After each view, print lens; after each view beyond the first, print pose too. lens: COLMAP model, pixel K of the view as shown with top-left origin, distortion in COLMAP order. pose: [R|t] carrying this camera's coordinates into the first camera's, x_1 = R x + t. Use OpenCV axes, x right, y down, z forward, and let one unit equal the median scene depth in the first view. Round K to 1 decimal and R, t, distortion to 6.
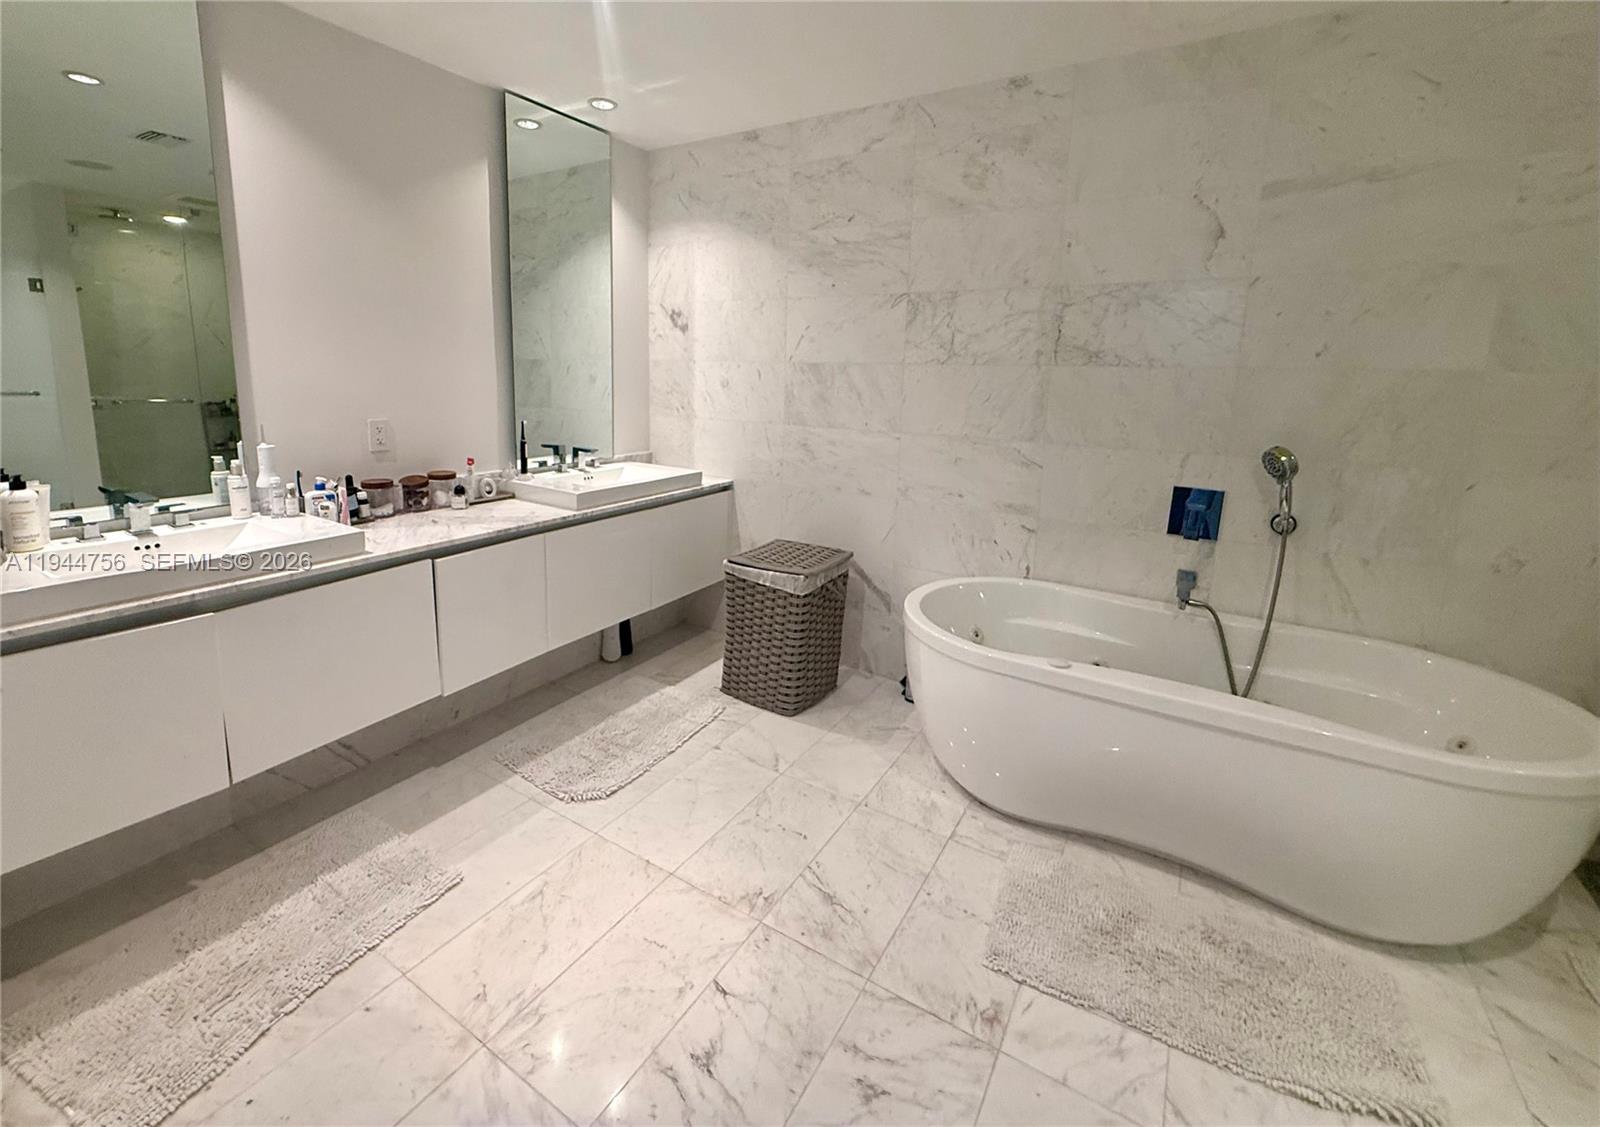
lens RADIAL K [[689.0, 0, 751.7], [0, 689.0, 480.1], [0, 0, 1]] dist [-0.001448, 0.000574]
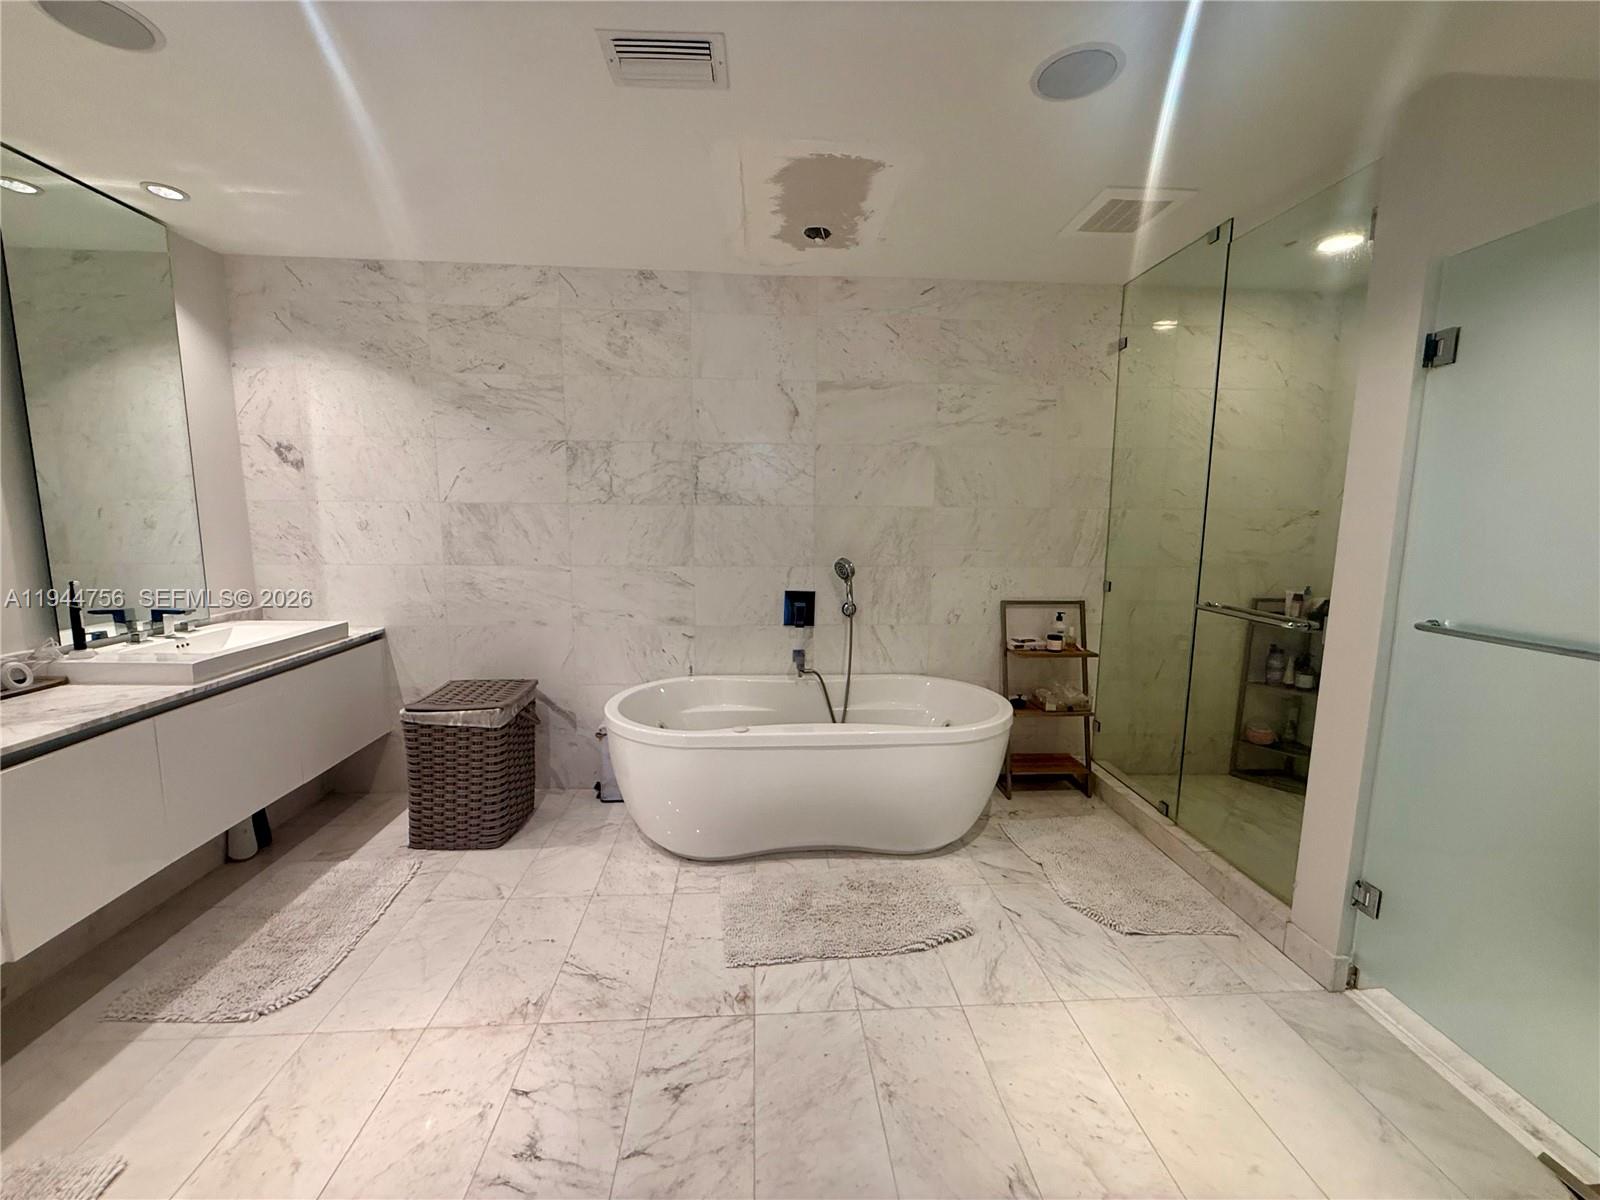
lens RADIAL K [[640.0, 0, 794.2], [0, 640.0, 600.1], [0, 0, 1]] dist [0.001799, -0.000299]
pose [[0.800449, -0.094595, 0.591890, -0.133701], [0.101885, 0.994571, 0.021165, 0.001524], [-0.590678, 0.043363, 0.805741, -0.049853]]
